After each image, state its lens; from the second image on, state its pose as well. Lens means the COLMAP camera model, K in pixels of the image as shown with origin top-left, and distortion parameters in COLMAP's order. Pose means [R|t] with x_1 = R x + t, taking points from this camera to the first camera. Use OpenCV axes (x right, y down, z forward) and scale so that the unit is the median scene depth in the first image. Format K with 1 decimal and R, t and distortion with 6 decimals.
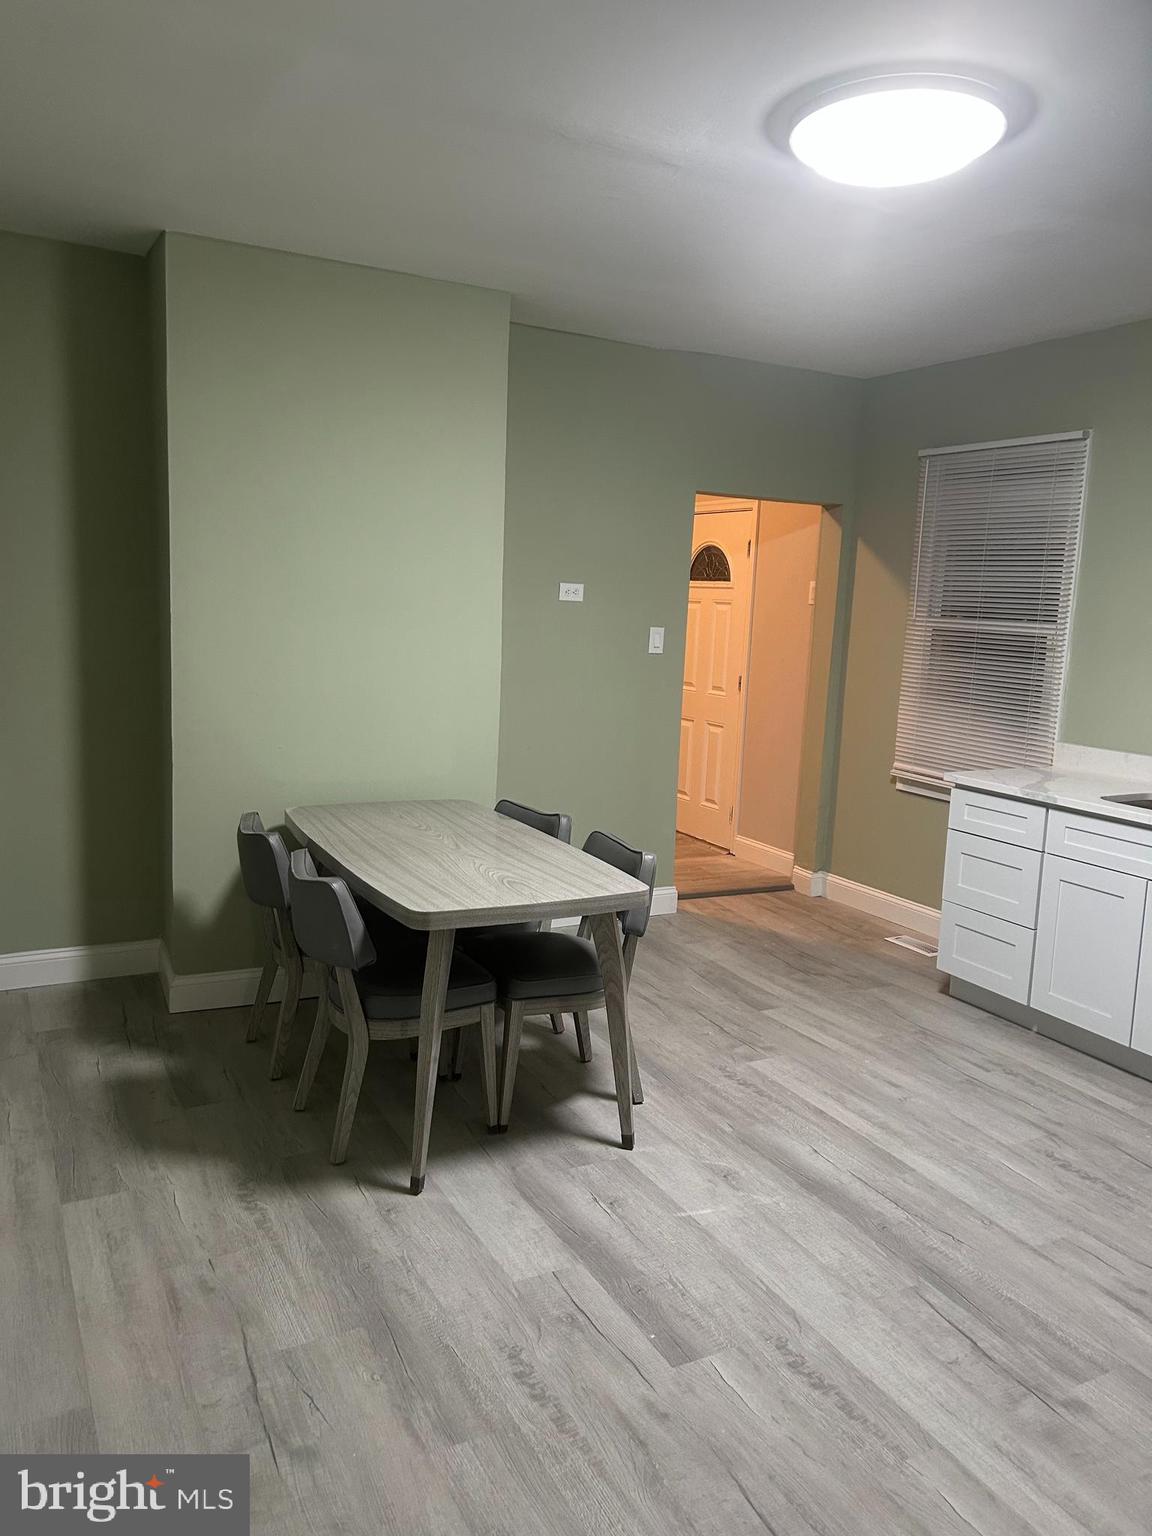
lens RADIAL K [[1157.0, 0, 576.0], [0, 1157.0, 768.0], [0, 0, 1]] dist [0.006170, -0.000381]
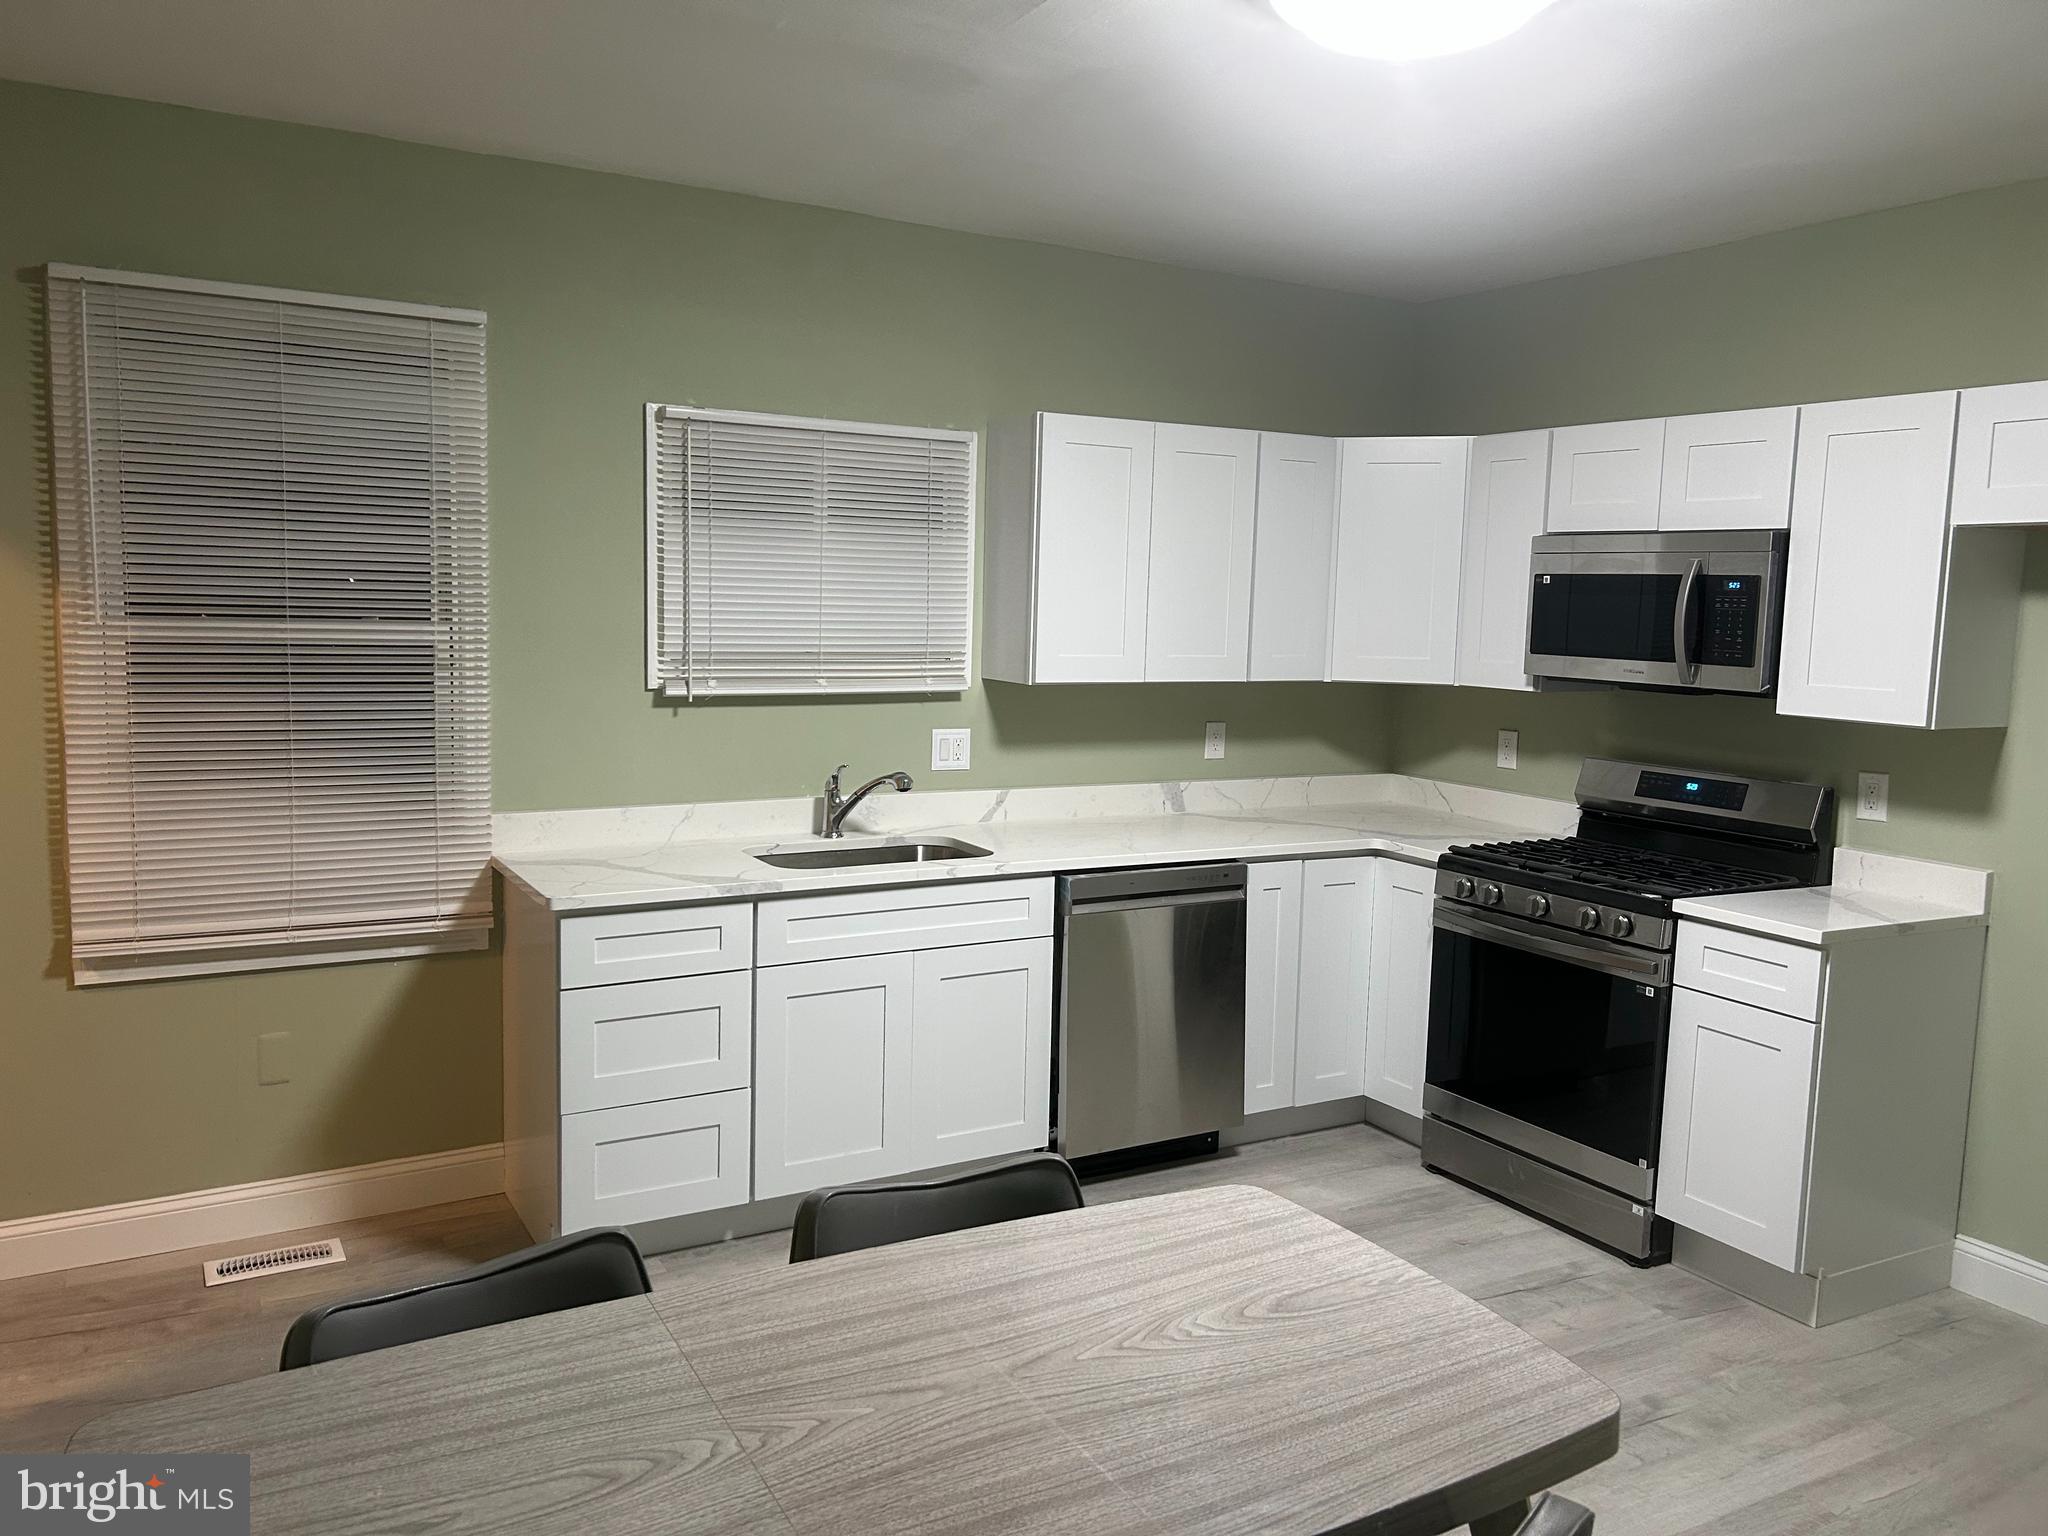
lens RADIAL K [[1545.4, 0, 1035.9], [0, 1545.4, 768.4], [0, 0, 1]] dist [0.083434, -0.089444]
pose [[-0.029968, -0.152990, 0.987773, -0.611779], [0.127968, 0.979498, 0.155591, -0.207418], [-0.991325, 0.131066, -0.009776, 1.080863]]
